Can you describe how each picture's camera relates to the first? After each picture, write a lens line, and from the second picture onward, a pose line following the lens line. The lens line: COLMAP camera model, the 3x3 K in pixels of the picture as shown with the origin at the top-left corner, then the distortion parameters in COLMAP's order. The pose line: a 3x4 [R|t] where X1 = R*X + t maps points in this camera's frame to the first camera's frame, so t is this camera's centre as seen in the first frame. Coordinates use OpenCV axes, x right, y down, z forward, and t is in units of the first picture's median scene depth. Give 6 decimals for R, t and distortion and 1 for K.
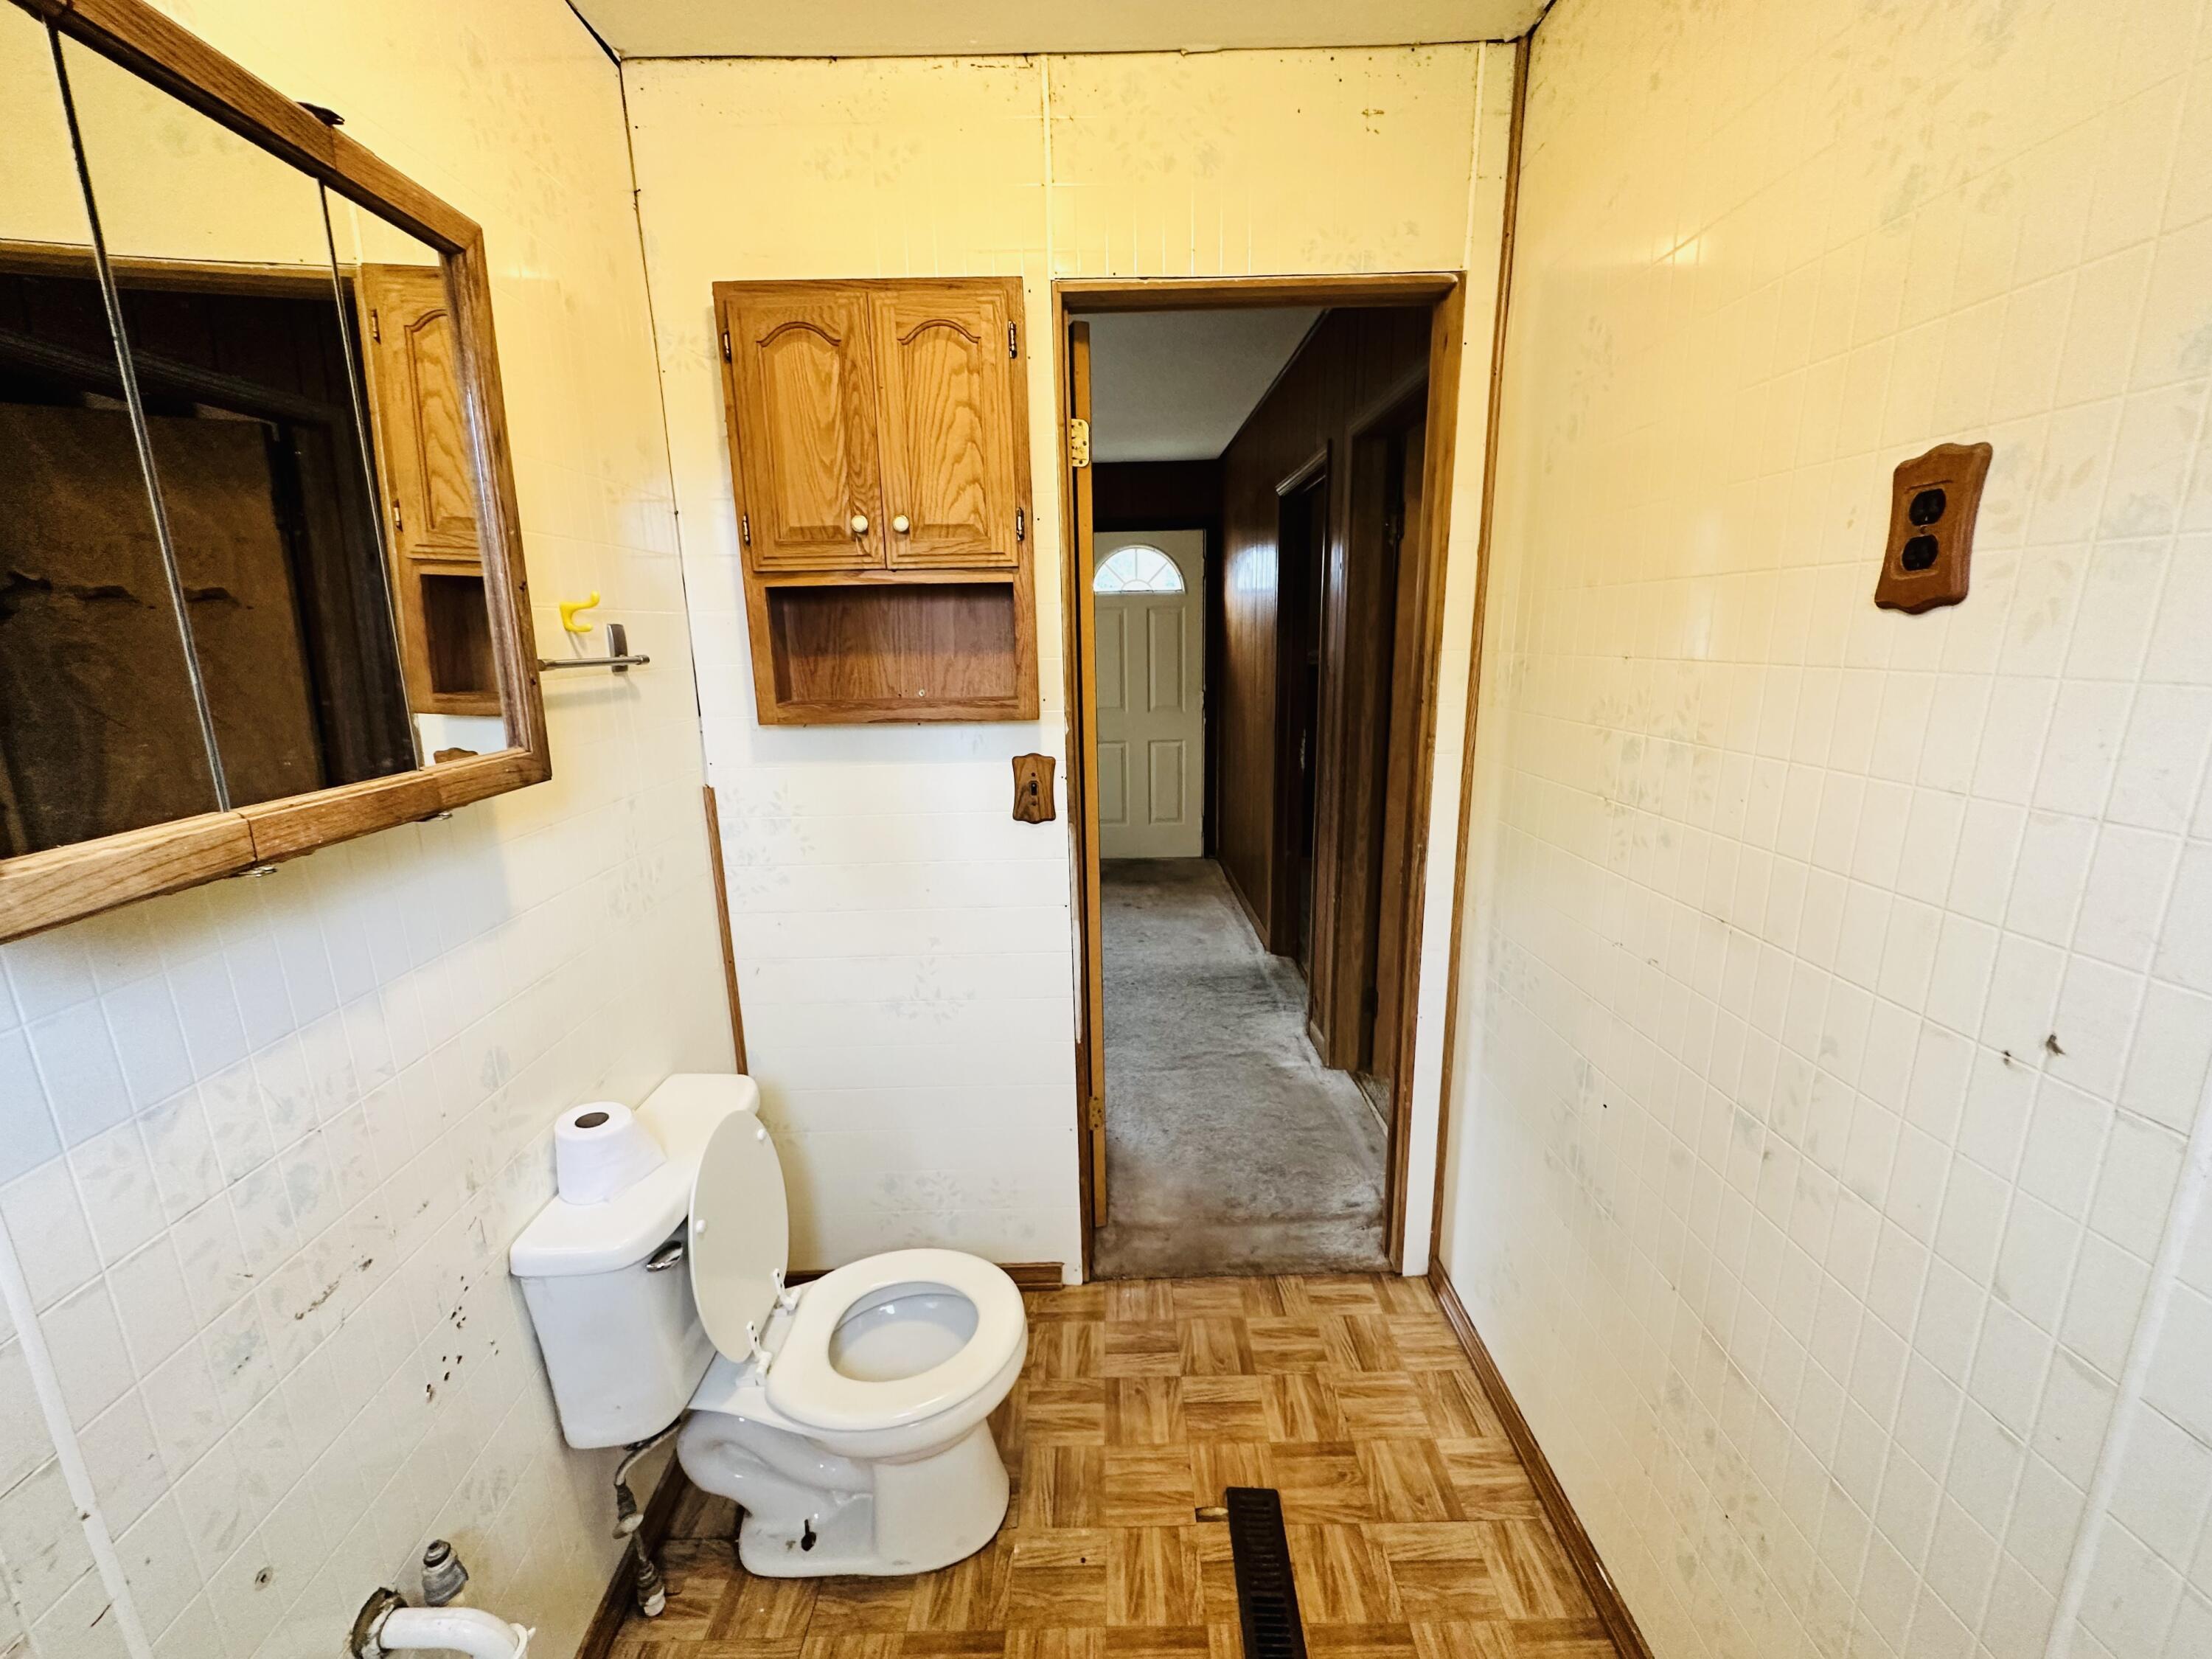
lens RADIAL K [[884.6, 0, 1105.5], [0, 884.6, 827.7], [0, 0, 1]] dist [-0.000839, 0.001041]
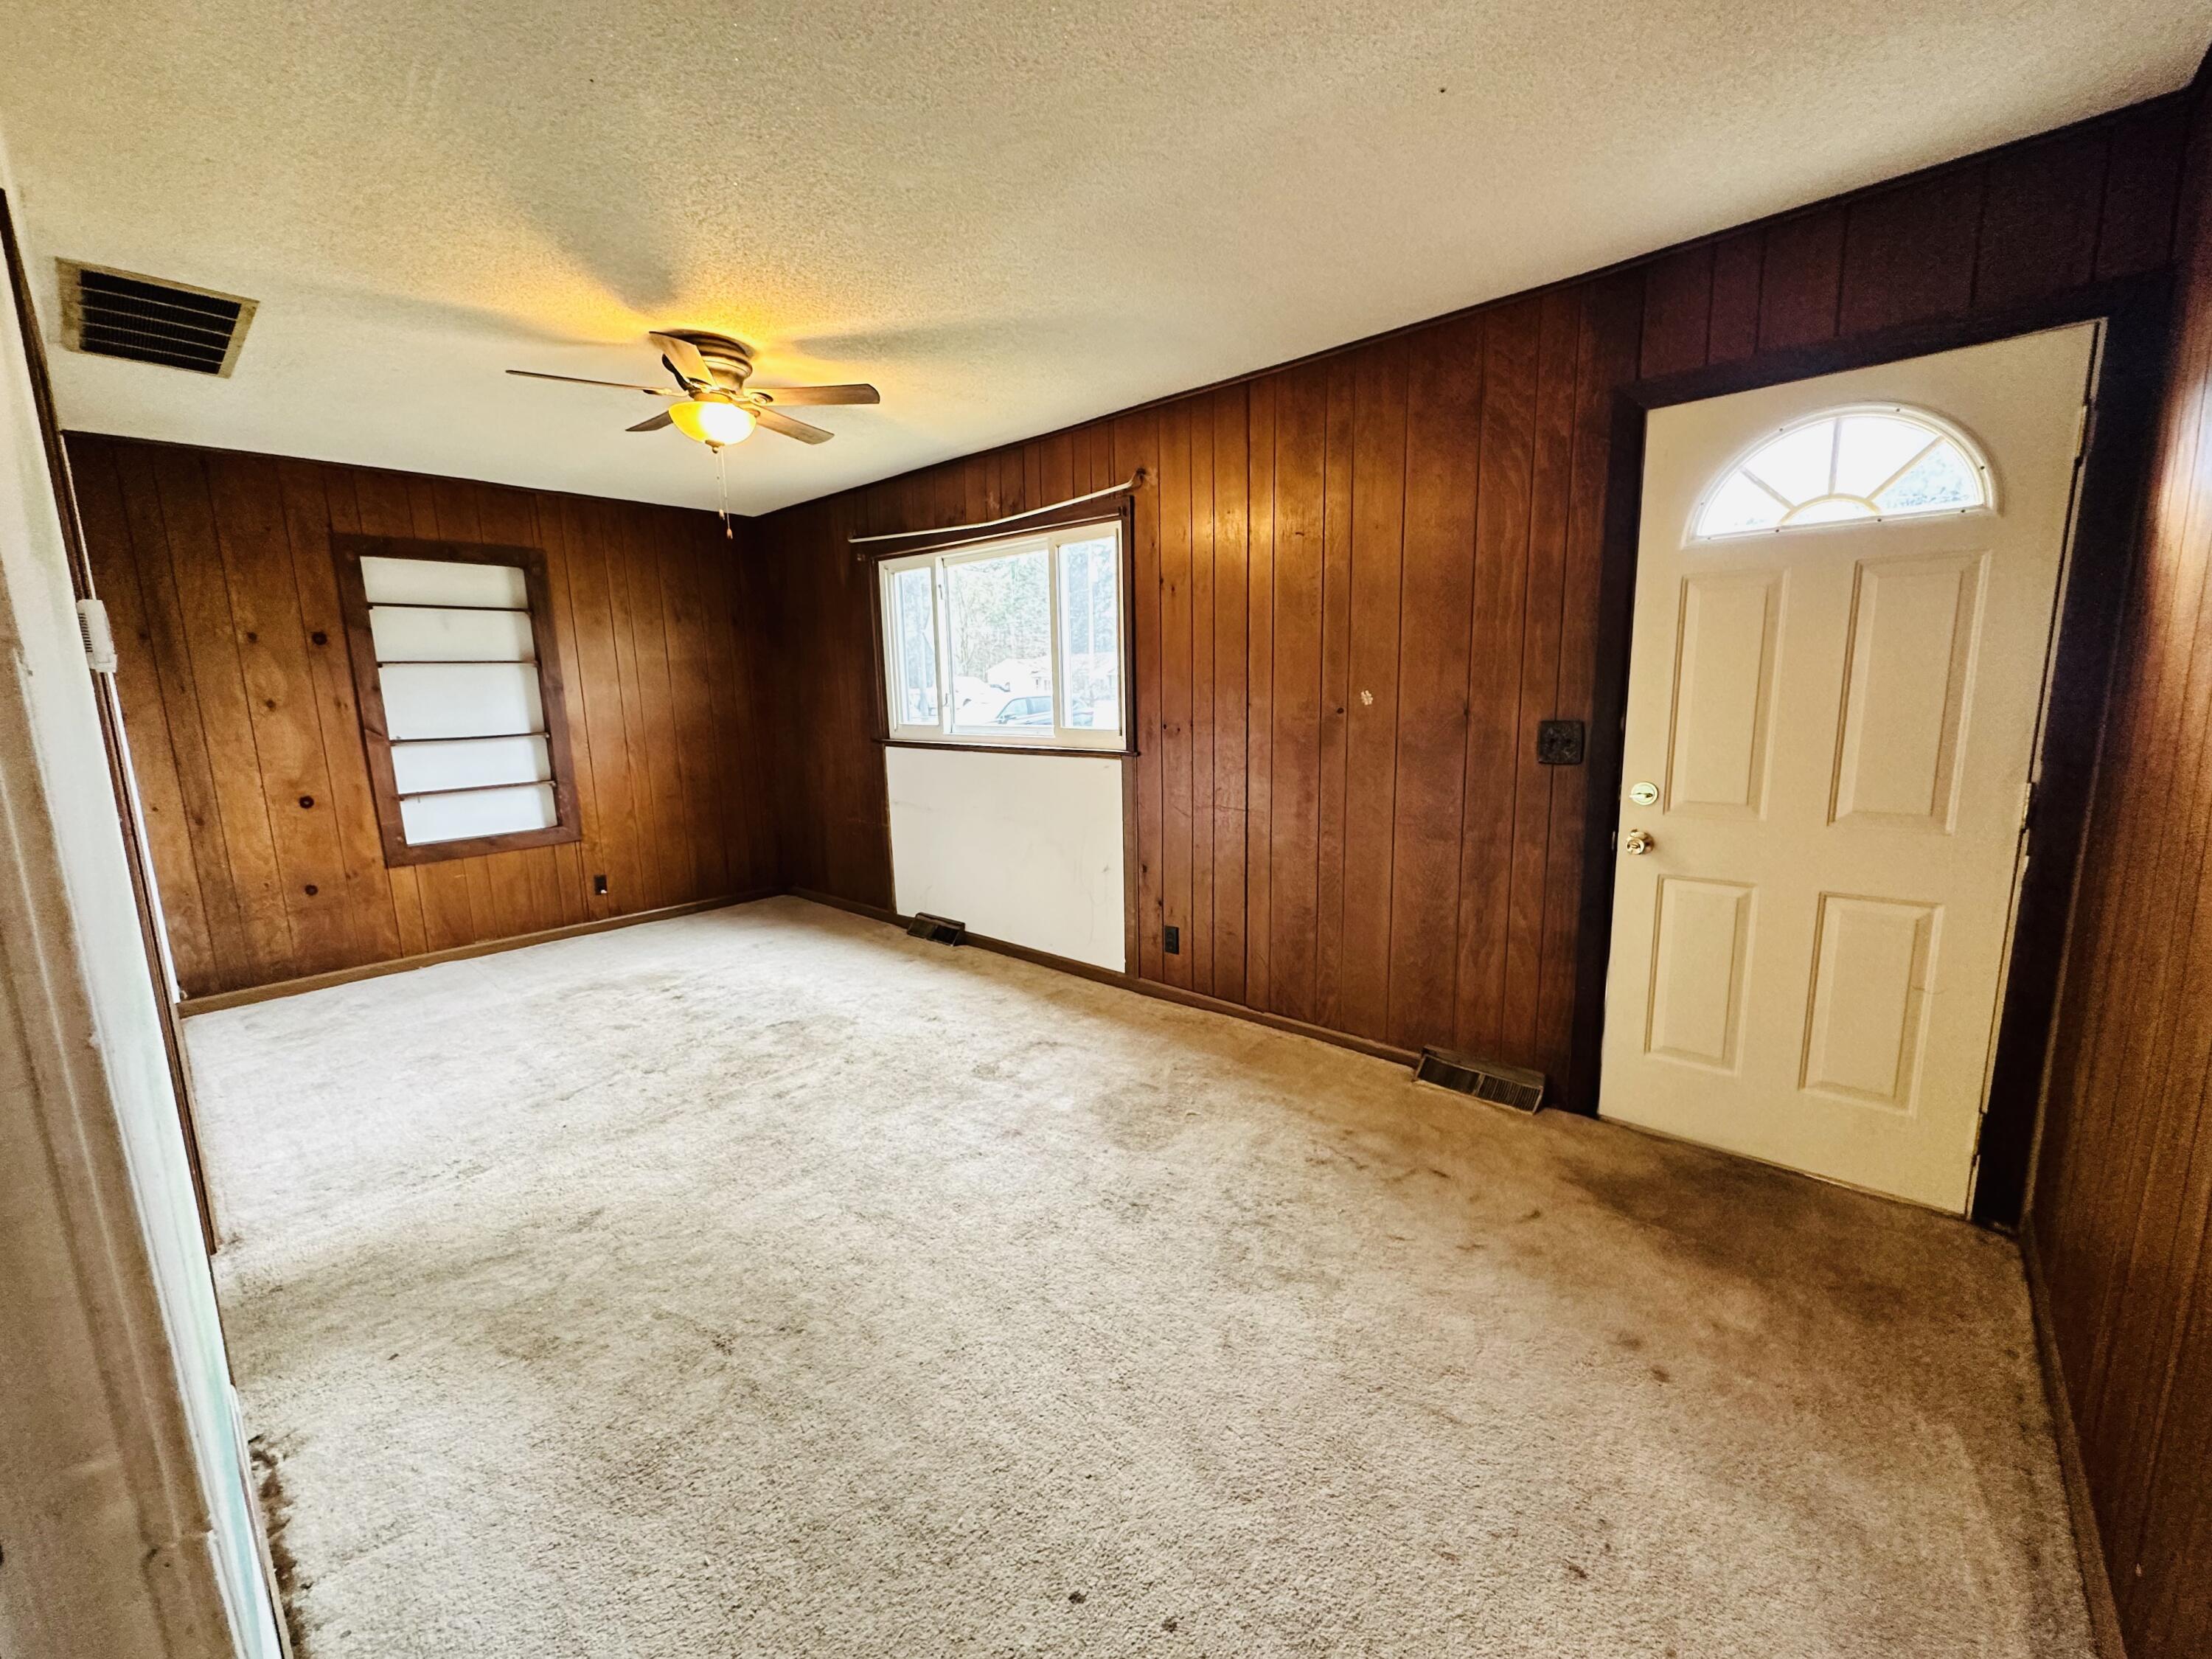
lens RADIAL K [[884.6, 0, 1106.9], [0, 884.6, 835.6], [0, 0, 1]] dist [-0.000839, 0.001041]
pose [[0.738338, 0.112734, -0.664942, 0.269589], [-0.133200, 0.990886, 0.020093, -0.327561], [0.661147, 0.073735, 0.746624, 1.752784]]
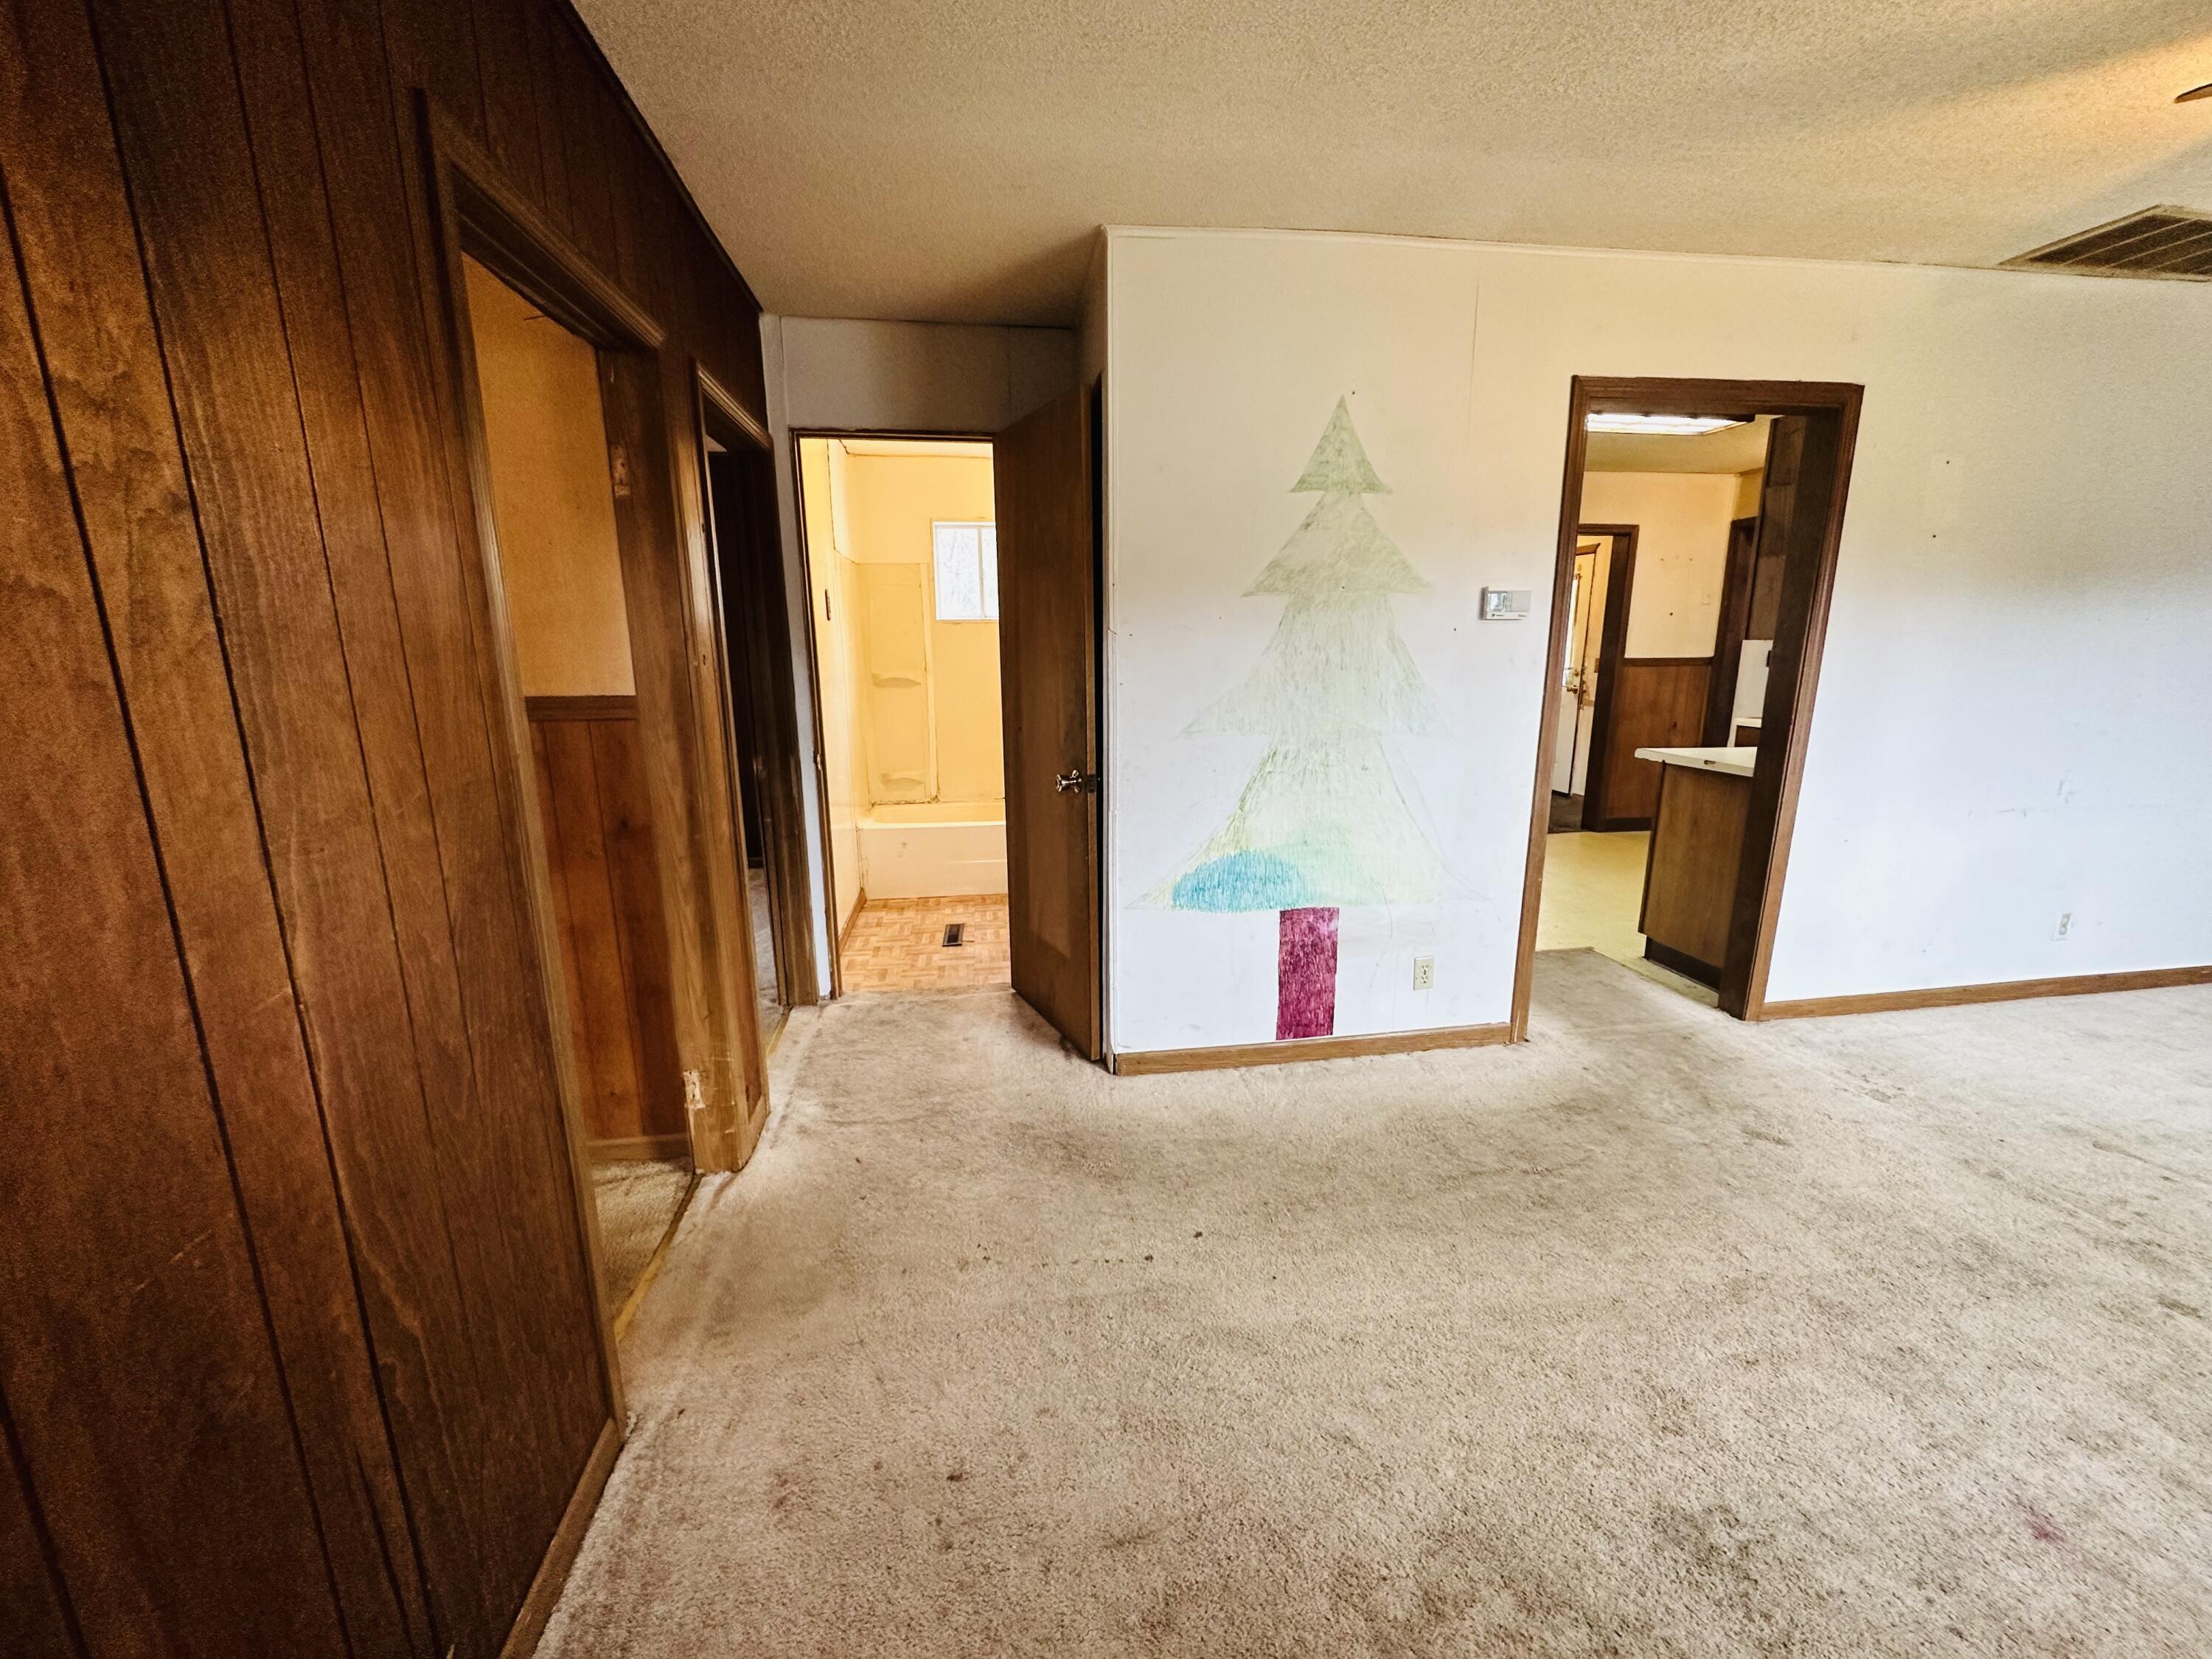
lens RADIAL K [[884.6, 0, 1101.6], [0, 884.6, 829.1], [0, 0, 1]] dist [-0.000839, 0.001041]
pose [[-0.990204, 0.052188, -0.129507, 0.046412], [-0.006315, 0.909836, 0.414920, -0.672429], [0.139484, 0.411673, -0.900594, 3.331736]]
